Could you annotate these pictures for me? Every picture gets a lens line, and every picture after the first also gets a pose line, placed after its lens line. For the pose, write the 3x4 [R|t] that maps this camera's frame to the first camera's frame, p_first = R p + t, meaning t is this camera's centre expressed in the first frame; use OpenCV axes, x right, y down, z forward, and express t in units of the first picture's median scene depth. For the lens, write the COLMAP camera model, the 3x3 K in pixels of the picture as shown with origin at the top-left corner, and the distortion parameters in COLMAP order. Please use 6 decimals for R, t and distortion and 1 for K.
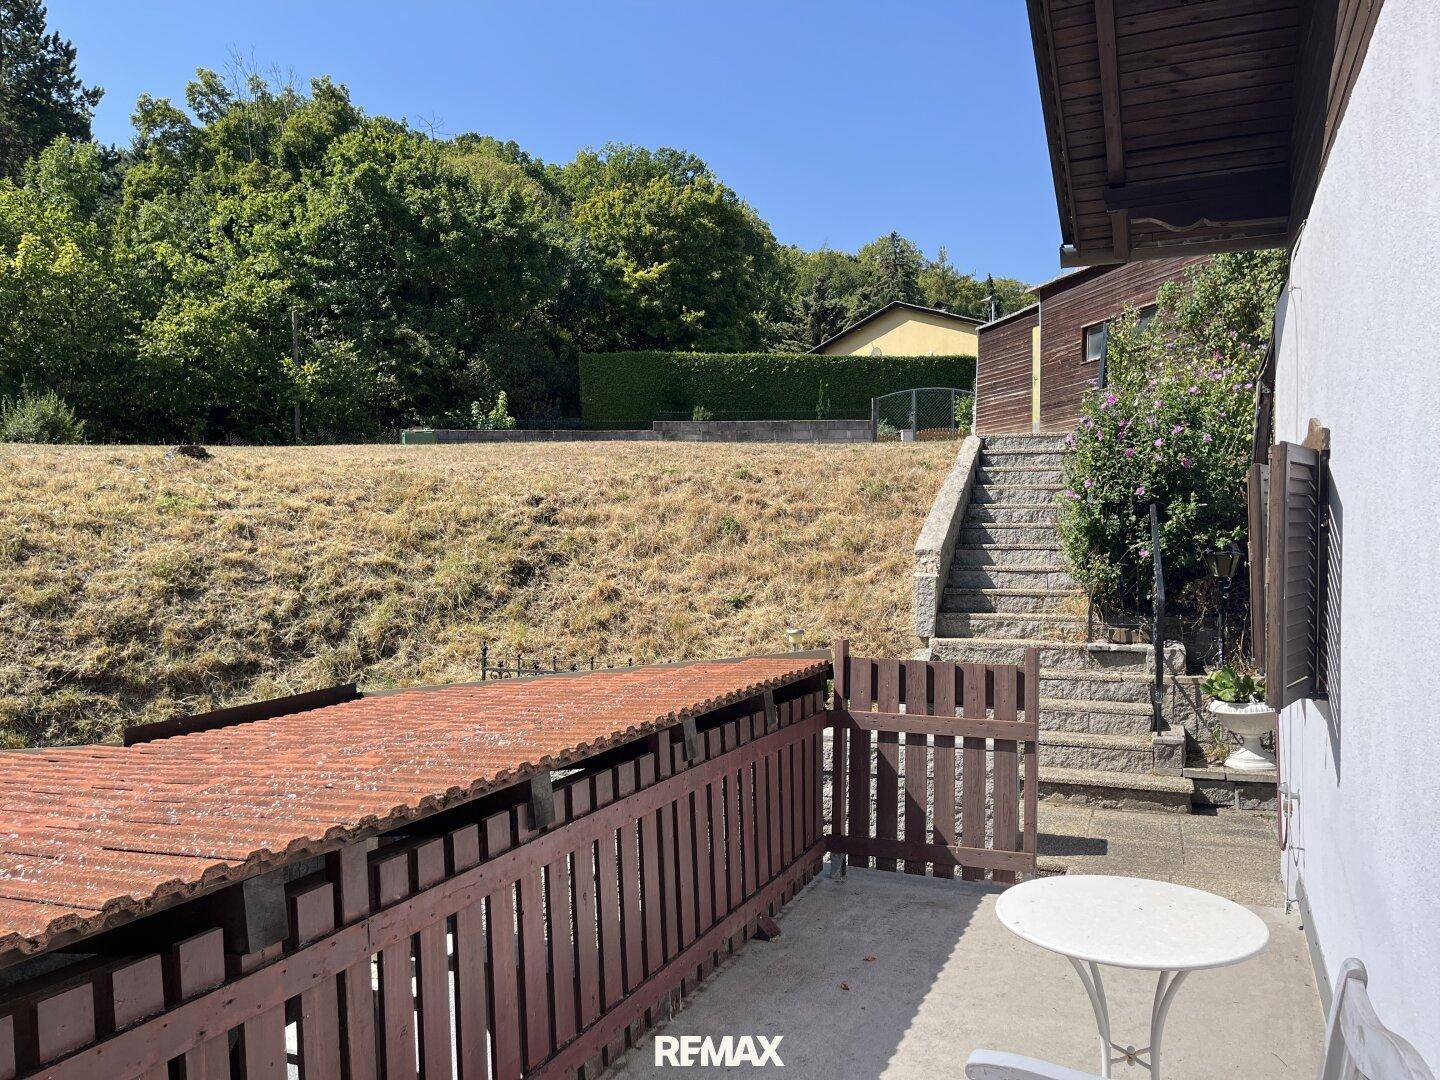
lens RADIAL K [[1080.7, 0, 718.5], [0, 1080.7, 541.6], [0, 0, 1]] dist [0.085813, -0.129900]
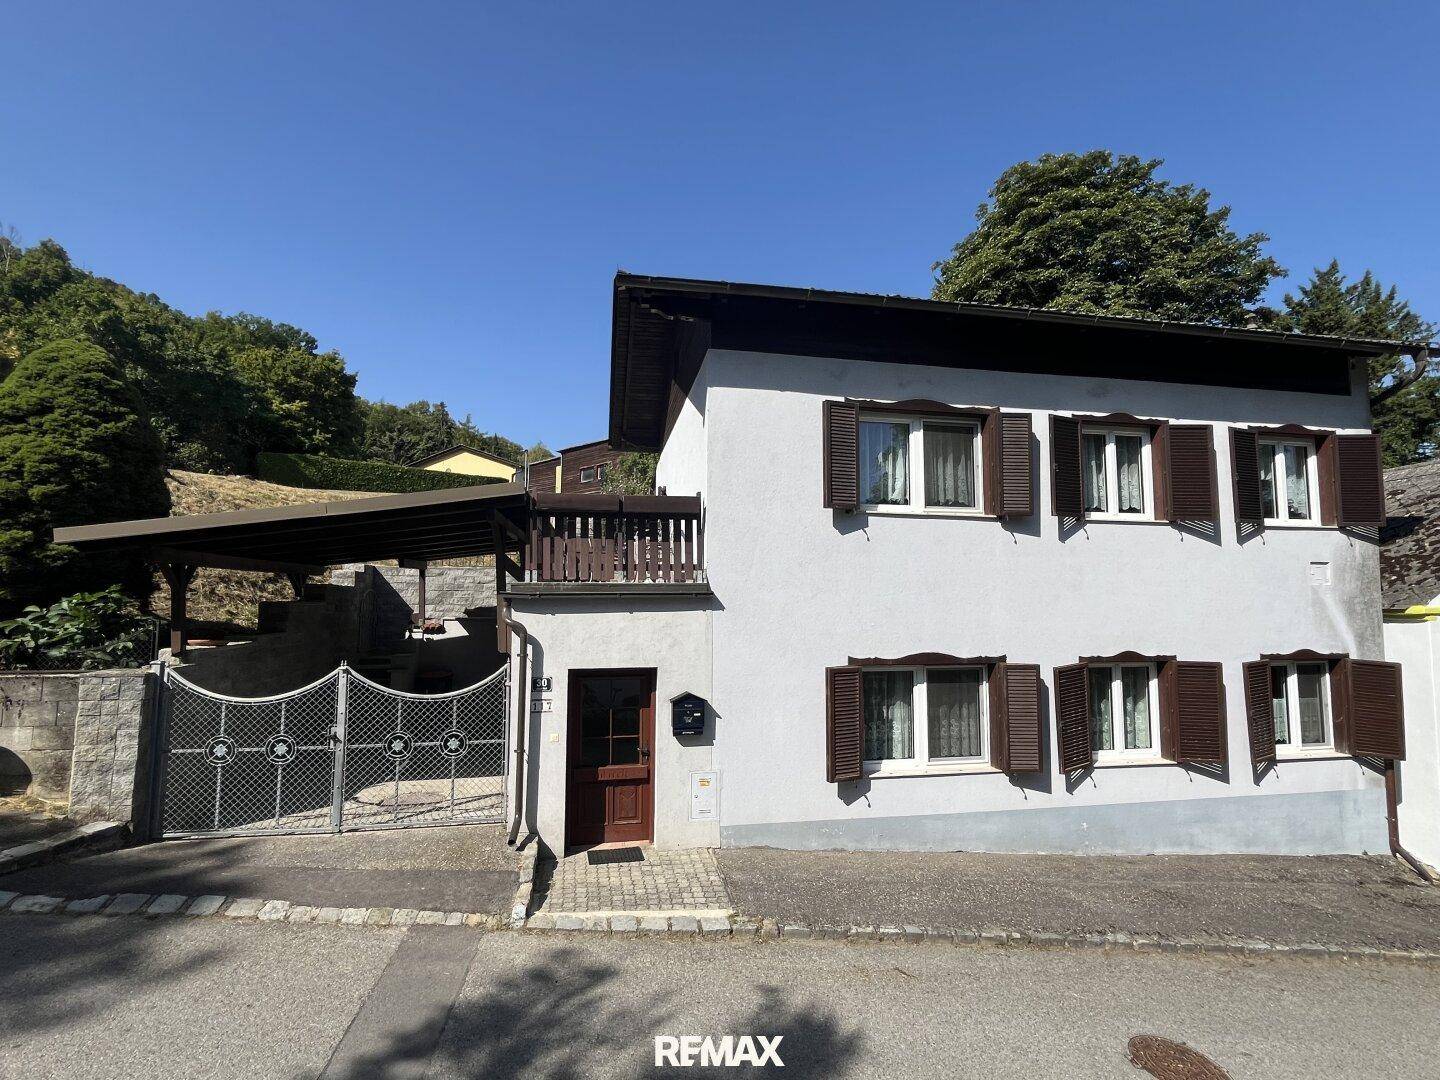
lens RADIAL K [[700.4, 0, 718.9], [0, 700.4, 536.9], [0, 0, 1]] dist [0.000132, -0.000225]
pose [[0.836385, 0.054282, 0.545449, -0.089513], [-0.001066, 0.995244, -0.097411, 0.038556], [-0.548142, 0.080891, 0.832464, -0.163299]]
